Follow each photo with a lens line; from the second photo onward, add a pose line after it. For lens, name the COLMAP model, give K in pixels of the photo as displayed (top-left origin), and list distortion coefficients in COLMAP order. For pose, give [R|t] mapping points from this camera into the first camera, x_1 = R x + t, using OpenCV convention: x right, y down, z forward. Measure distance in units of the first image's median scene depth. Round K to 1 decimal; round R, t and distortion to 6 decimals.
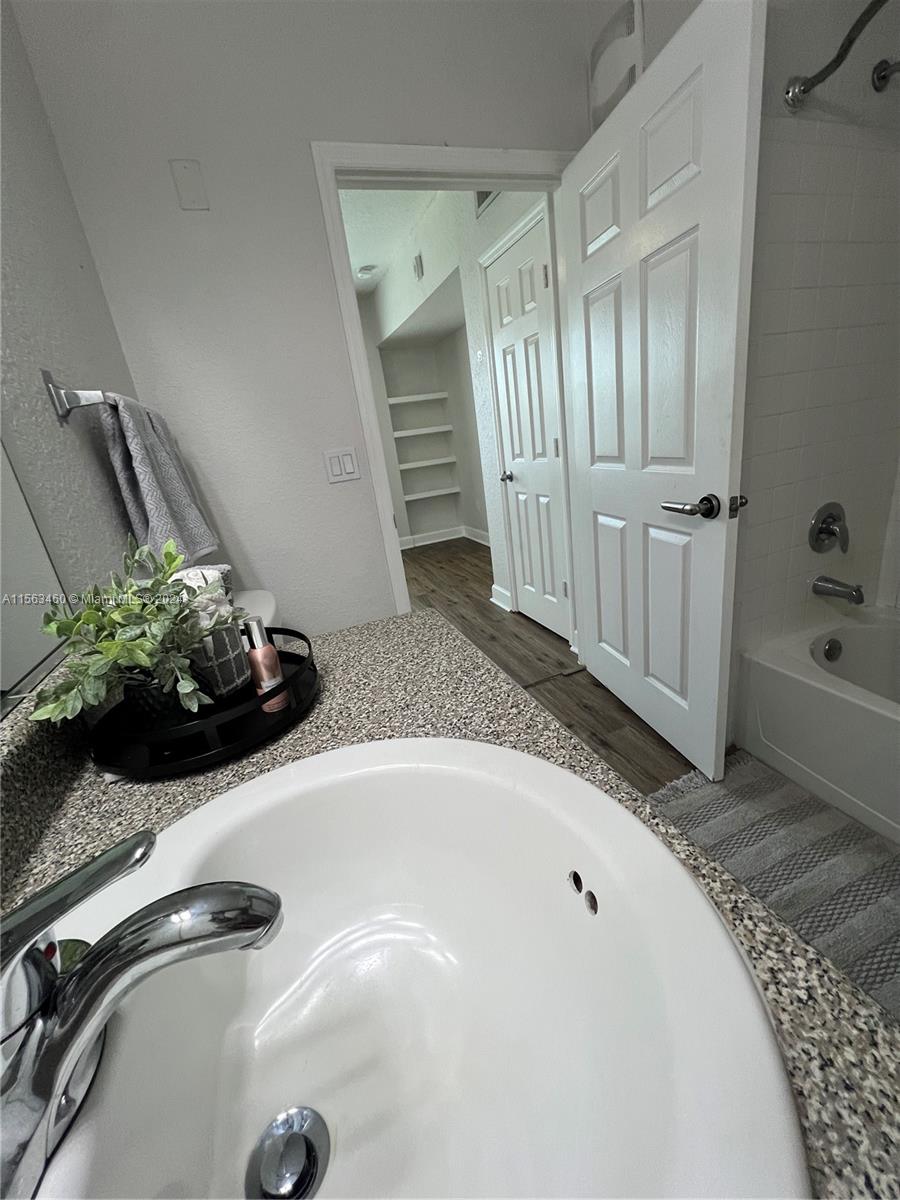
lens RADIAL K [[481.5, 0, 450.0], [0, 481.5, 600.0], [0, 0, 1]] dist [-0.000169, 0.000007]
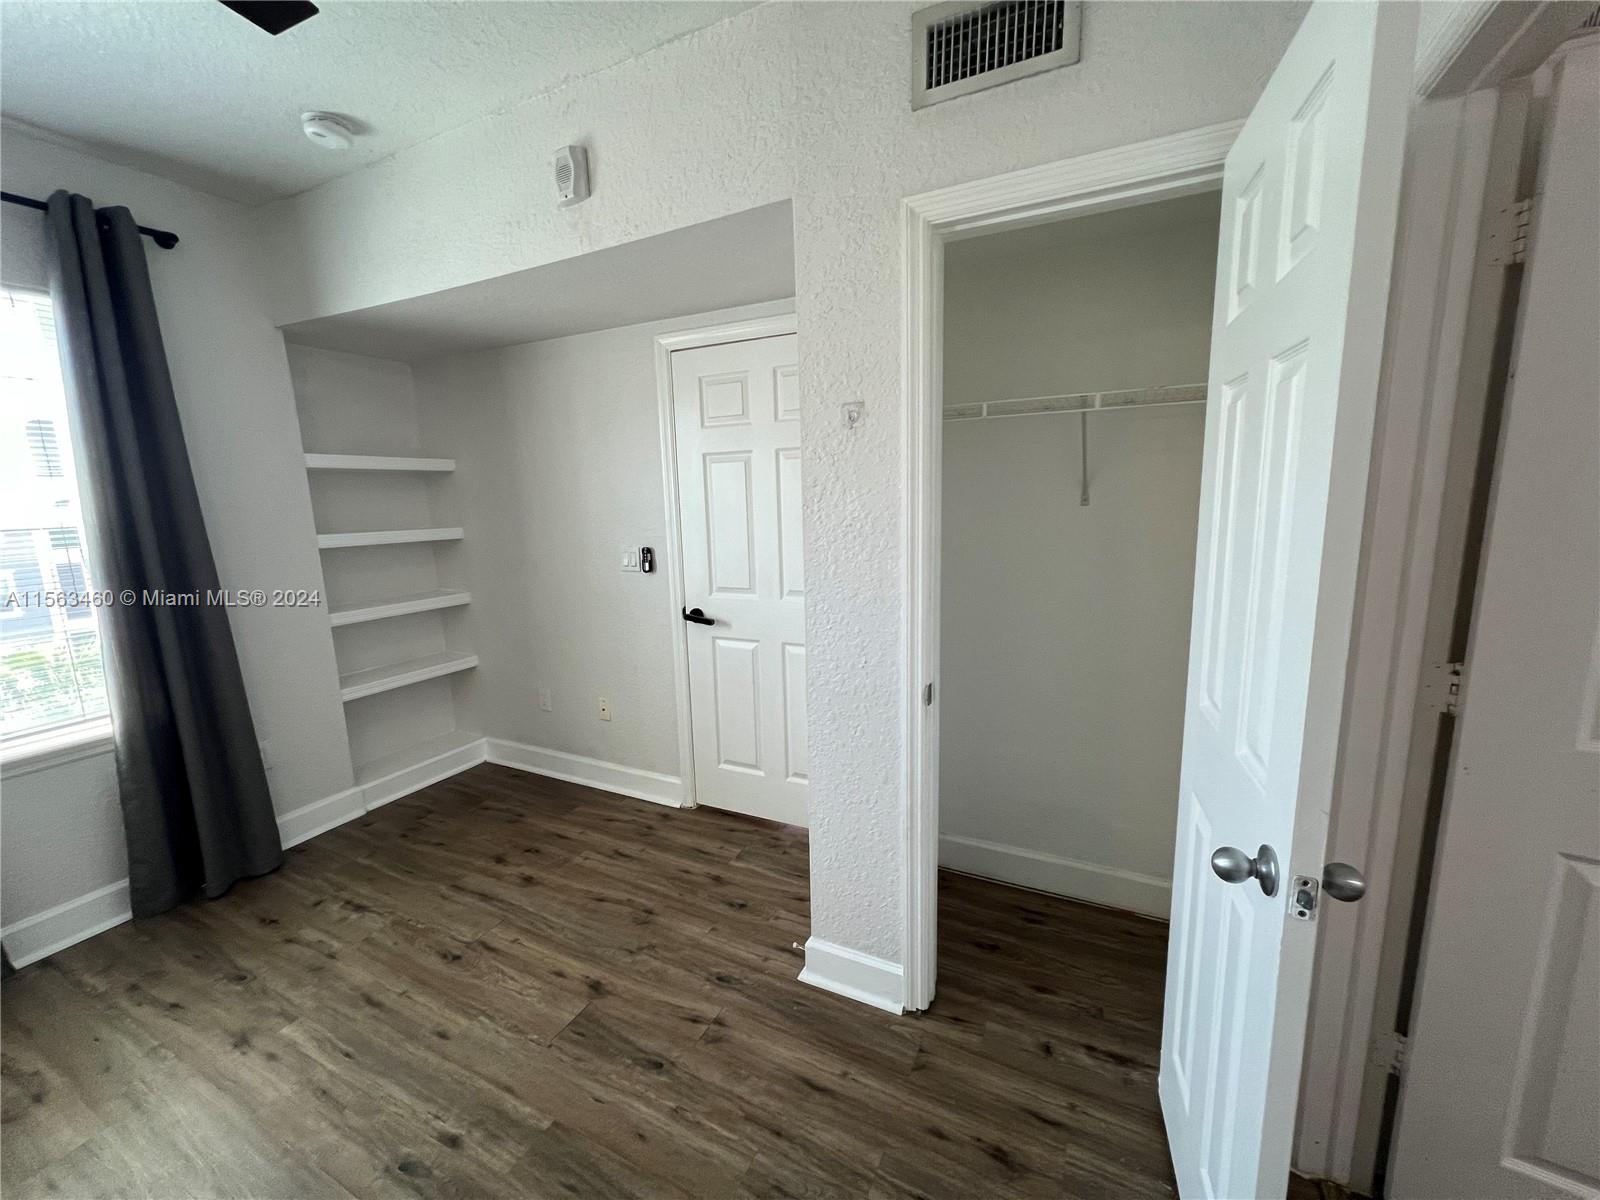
lens RADIAL K [[639.1, 0, 800.0], [0, 639.1, 600.0], [0, 0, 1]] dist [-0.000541, -0.000163]
pose [[0.723589, 0.000877, 0.690231, -0.246200], [0.156388, 0.973785, -0.165183, -0.190772], [-0.672281, 0.227468, 0.704483, 0.484854]]
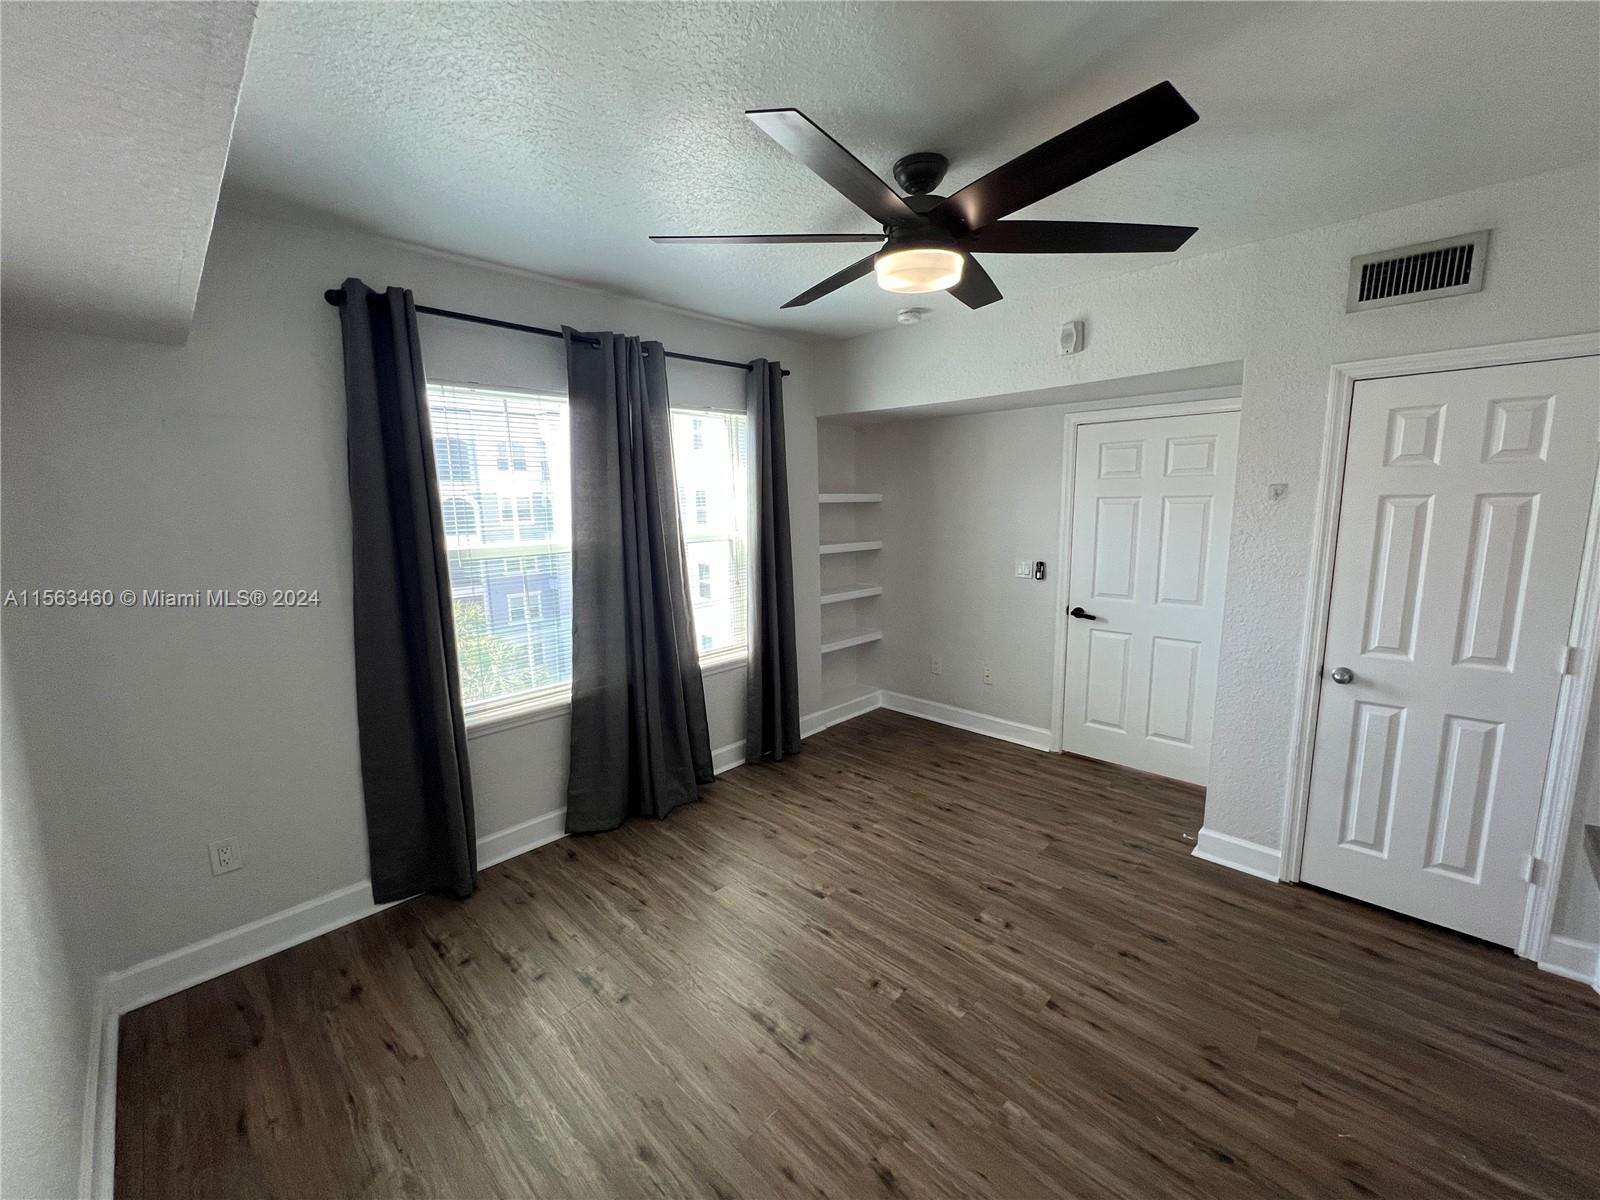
lens RADIAL K [[642.0, 0, 800.0], [0, 642.0, 600.0], [0, 0, 1]] dist [-0.000169, 0.000007]
pose [[0.896672, 0.051816, 0.439652, -0.638547], [0.040262, 0.979465, -0.197552, -0.152291], [-0.440860, 0.194841, 0.876173, 0.390575]]
